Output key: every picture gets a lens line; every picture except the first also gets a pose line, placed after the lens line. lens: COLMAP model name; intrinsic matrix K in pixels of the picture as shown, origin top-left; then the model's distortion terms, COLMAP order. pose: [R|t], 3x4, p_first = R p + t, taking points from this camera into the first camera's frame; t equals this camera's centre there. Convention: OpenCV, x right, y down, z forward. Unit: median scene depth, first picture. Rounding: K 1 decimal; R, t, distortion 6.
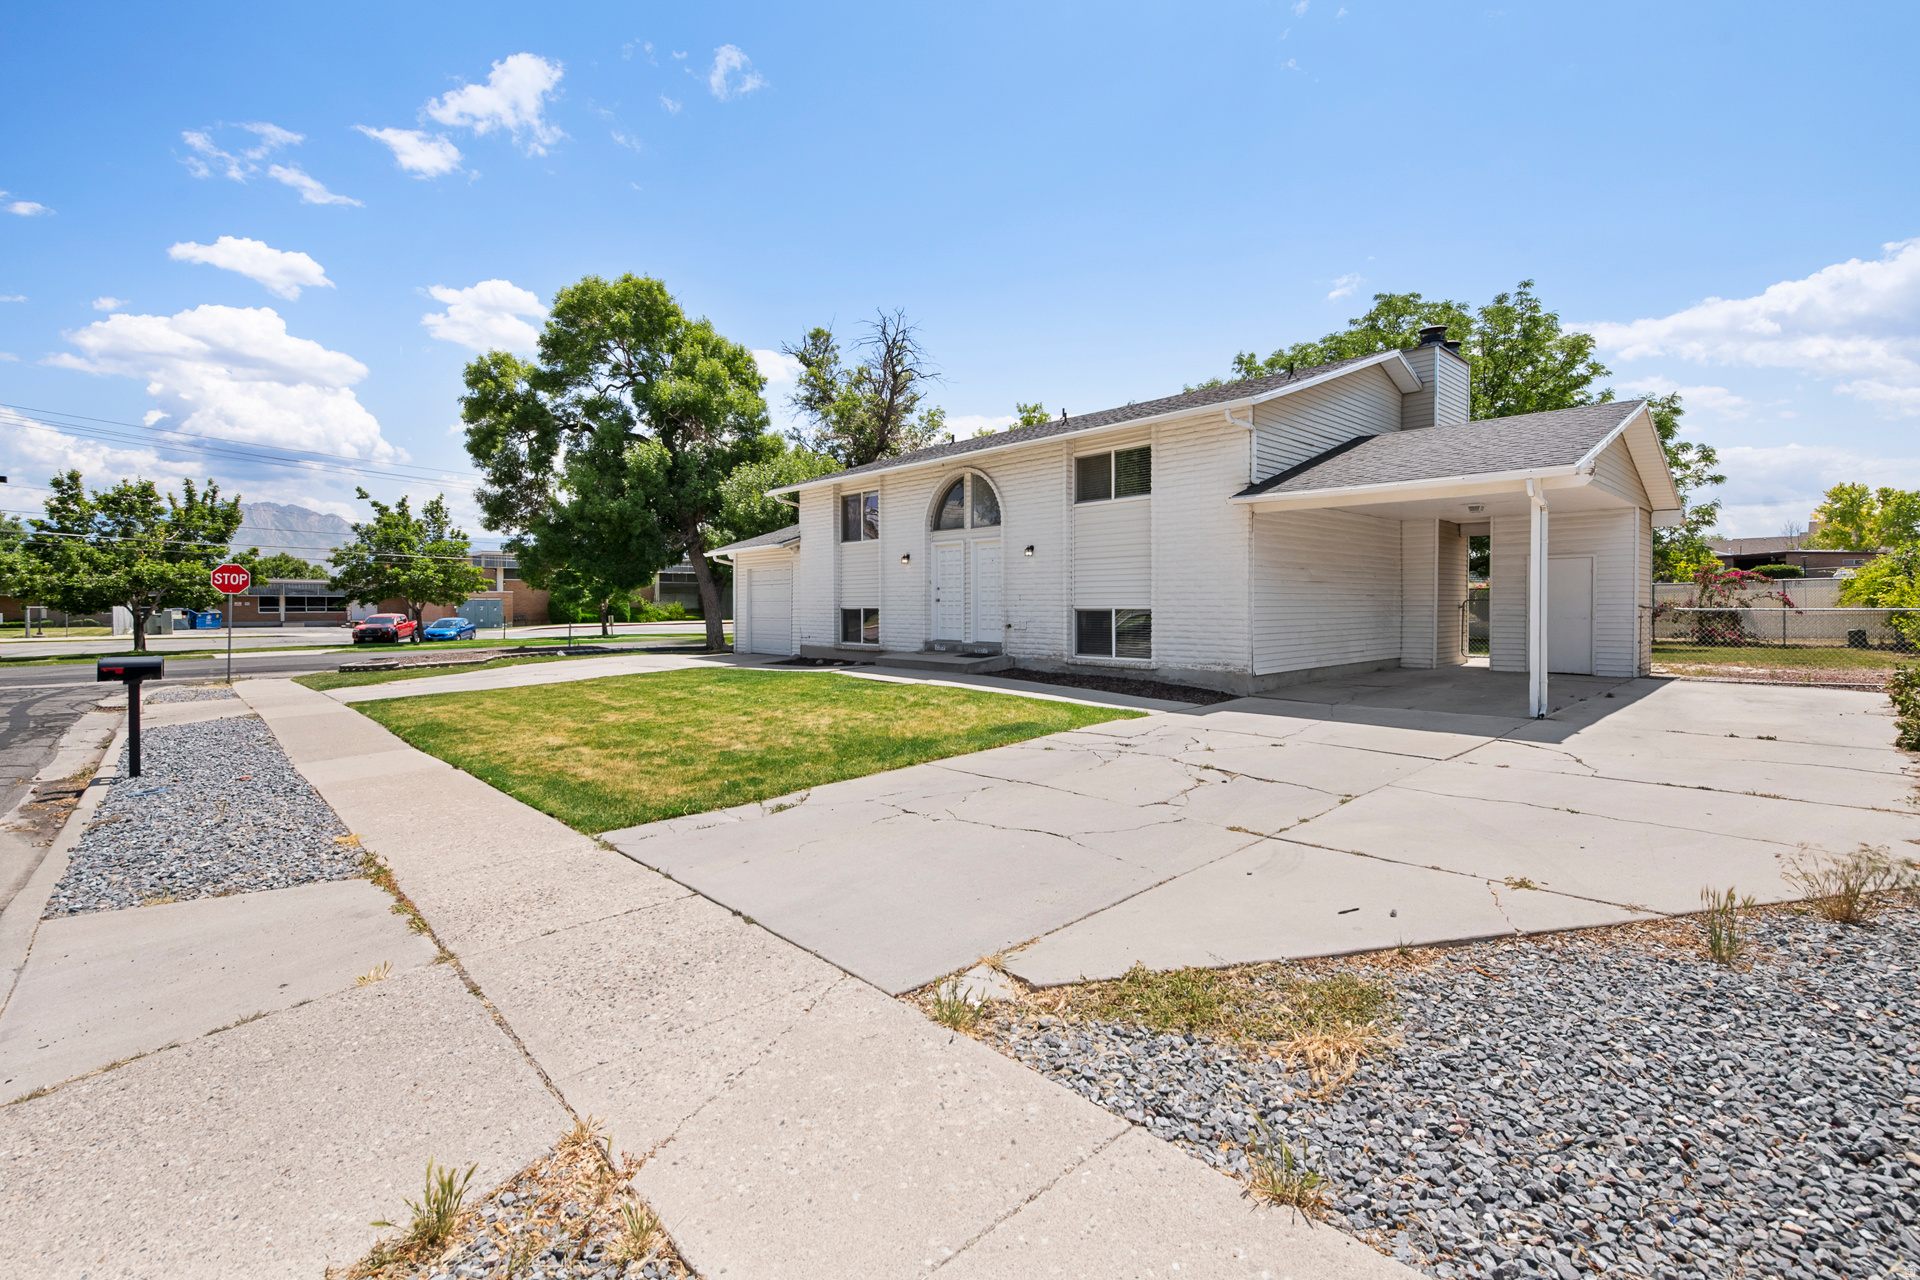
lens RADIAL K [[796.3, 0, 961.3], [0, 796.3, 619.8], [0, 0, 1]] dist [-0.001083, -0.000133]
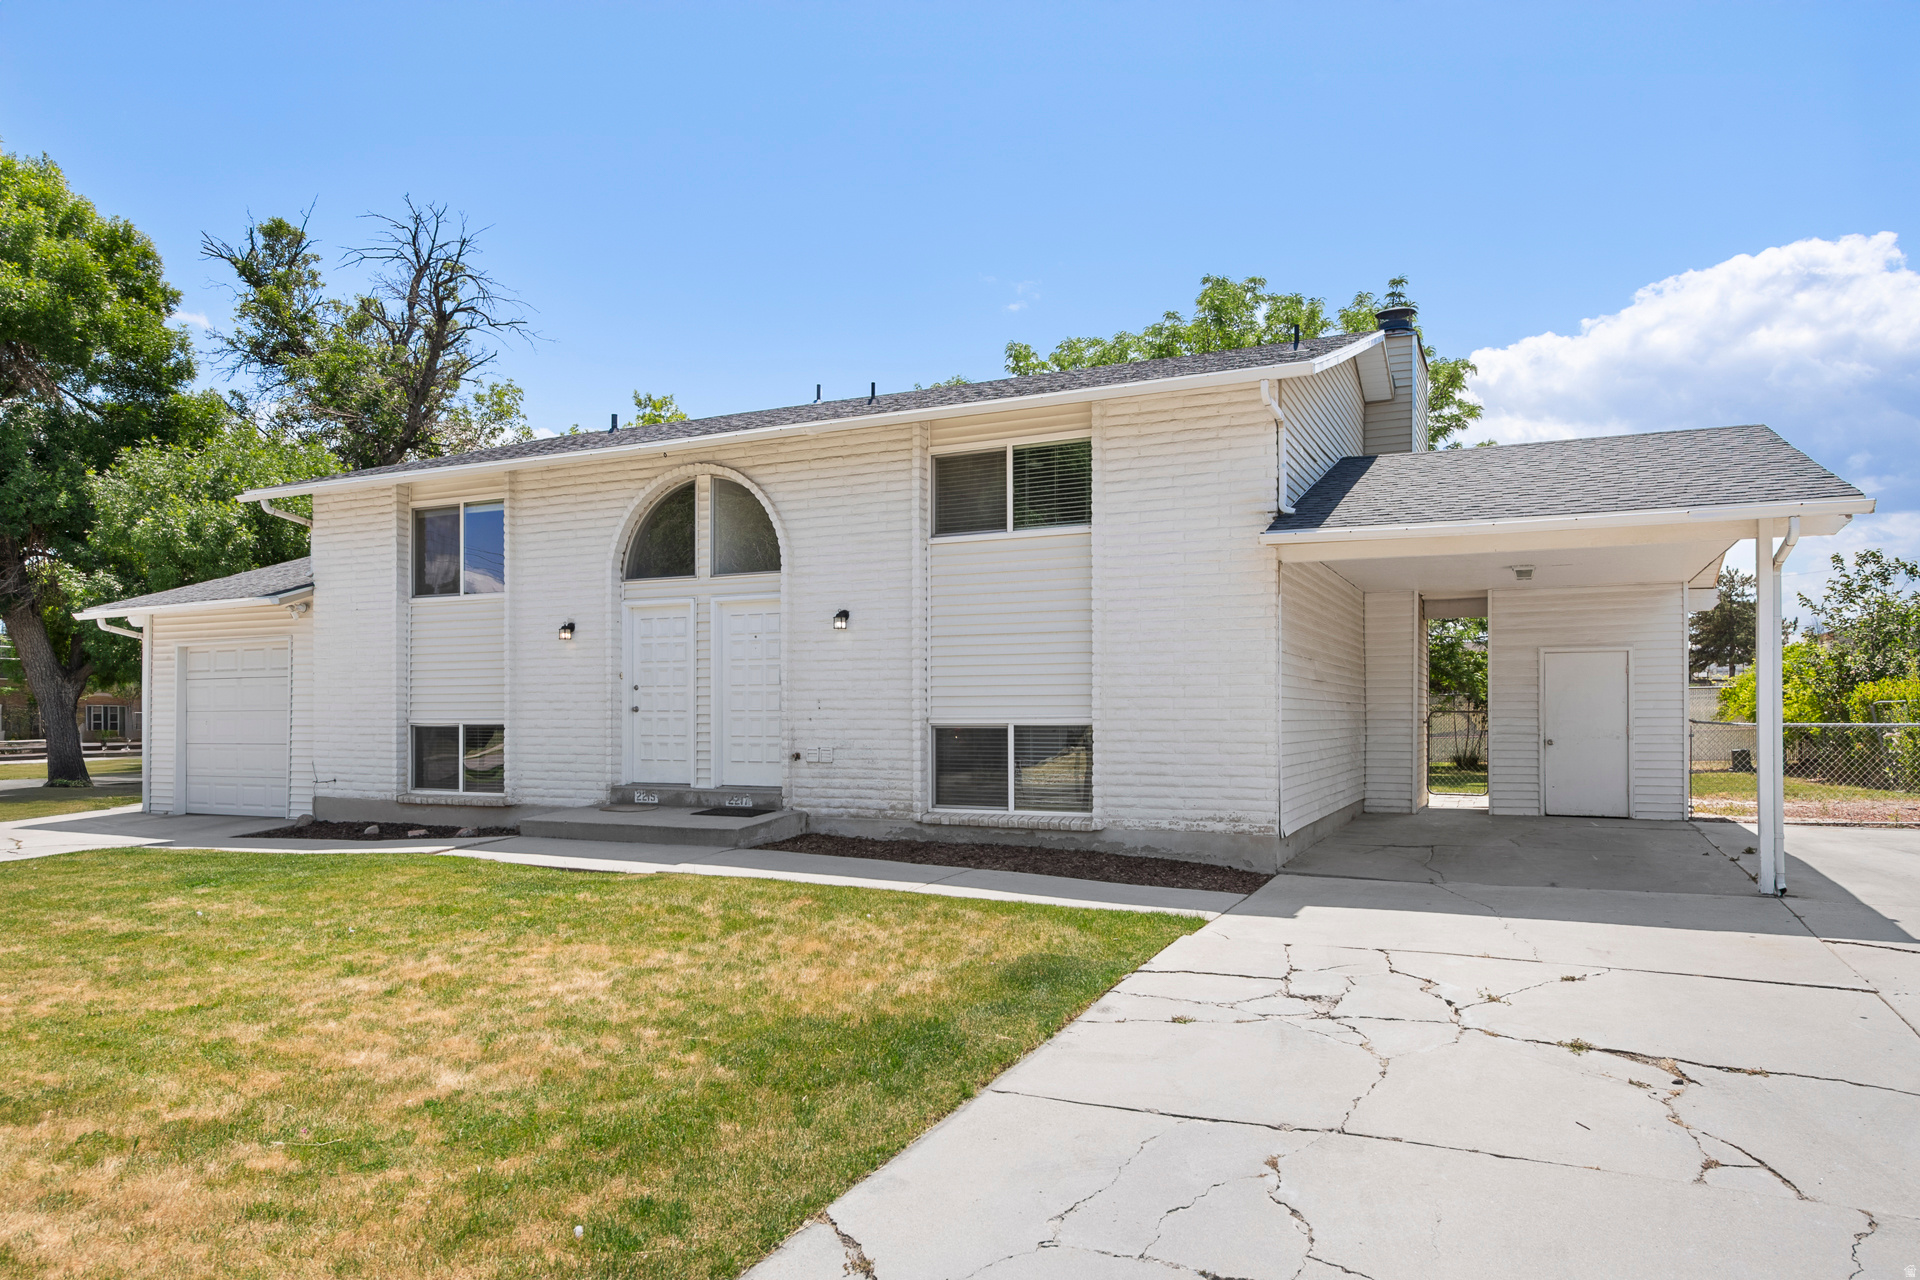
lens RADIAL K [[1182.9, 0, 909.1], [0, 1182.9, 713.0], [0, 0, 1]] dist [0.001179, -0.001421]
pose [[0.934979, 0.002419, 0.354695, -0.102657], [0.006213, 0.999712, -0.023193, -0.001775], [-0.354649, 0.023889, 0.934694, 0.141421]]
